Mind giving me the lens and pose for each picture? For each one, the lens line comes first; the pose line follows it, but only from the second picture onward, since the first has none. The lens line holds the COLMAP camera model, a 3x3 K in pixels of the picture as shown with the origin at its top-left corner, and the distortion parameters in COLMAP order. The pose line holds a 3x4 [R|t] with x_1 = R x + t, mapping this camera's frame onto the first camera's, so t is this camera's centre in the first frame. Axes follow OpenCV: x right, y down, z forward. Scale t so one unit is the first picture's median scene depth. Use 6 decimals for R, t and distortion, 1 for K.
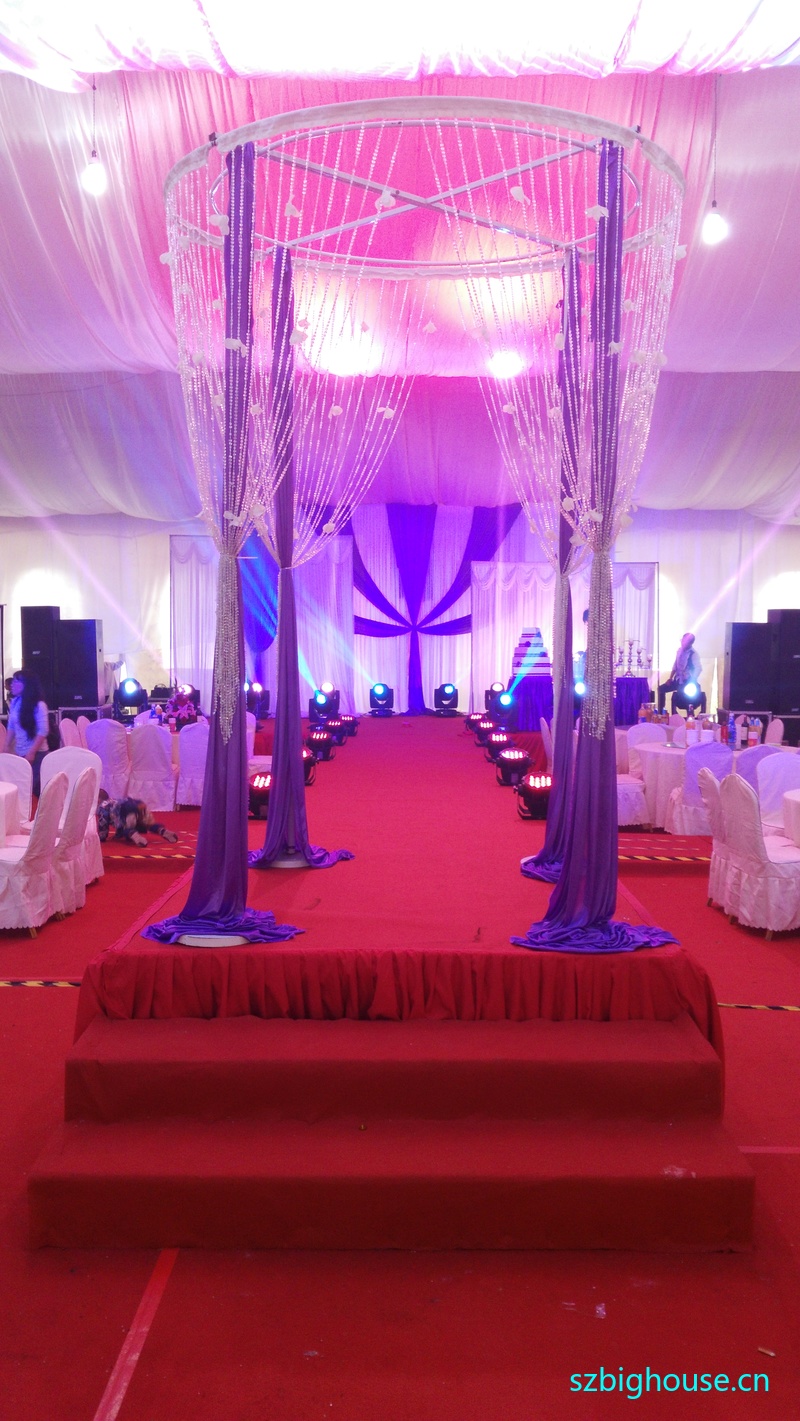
lens RADIAL K [[1114.3, 0, 400.0], [0, 1114.3, 710.5], [0, 0, 1]] dist [0.000772, -0.006617]
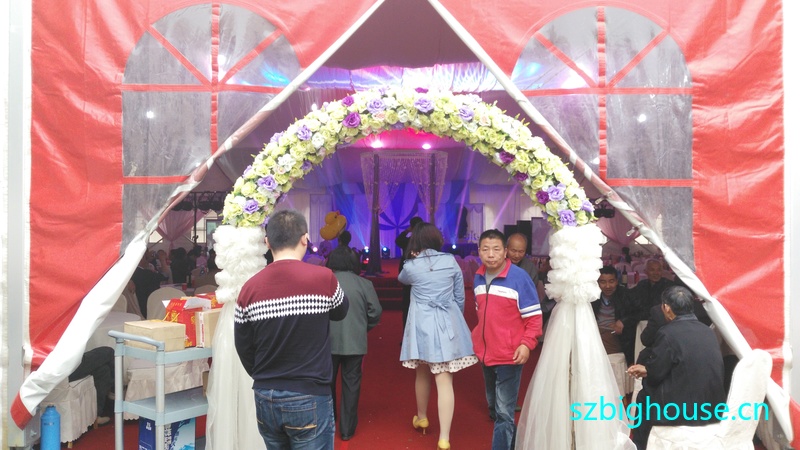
lens RADIAL K [[627.3, 0, 400.0], [0, 627.3, 225.0], [0, 0, 1]] dist [0.000772, -0.006617]
pose [[0.999669, -0.003176, 0.025518, -0.022395], [0.005169, 0.996908, -0.078402, 0.046781], [-0.025191, 0.078508, 0.996595, -0.597556]]
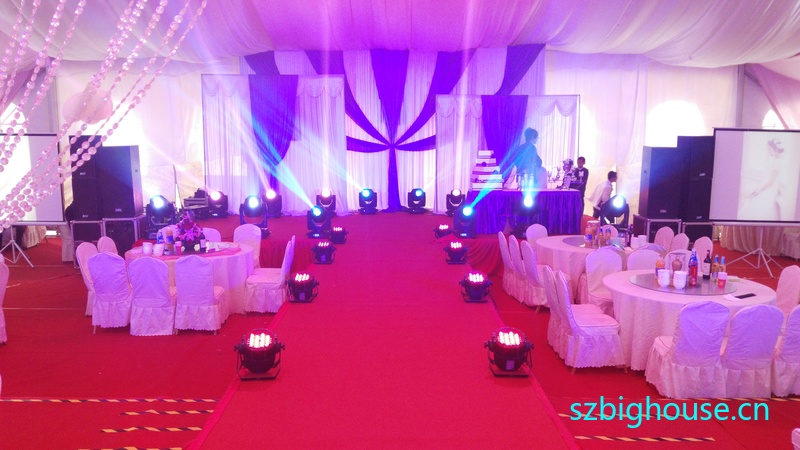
lens RADIAL K [[627.3, 0, 400.0], [0, 627.3, 225.0], [0, 0, 1]] dist [0.000772, -0.006617]
pose [[0.999662, -0.007319, 0.024958, 0.002955], [0.005160, 0.996326, 0.085485, -0.048117], [-0.025492, -0.085327, 0.996027, 0.278422]]
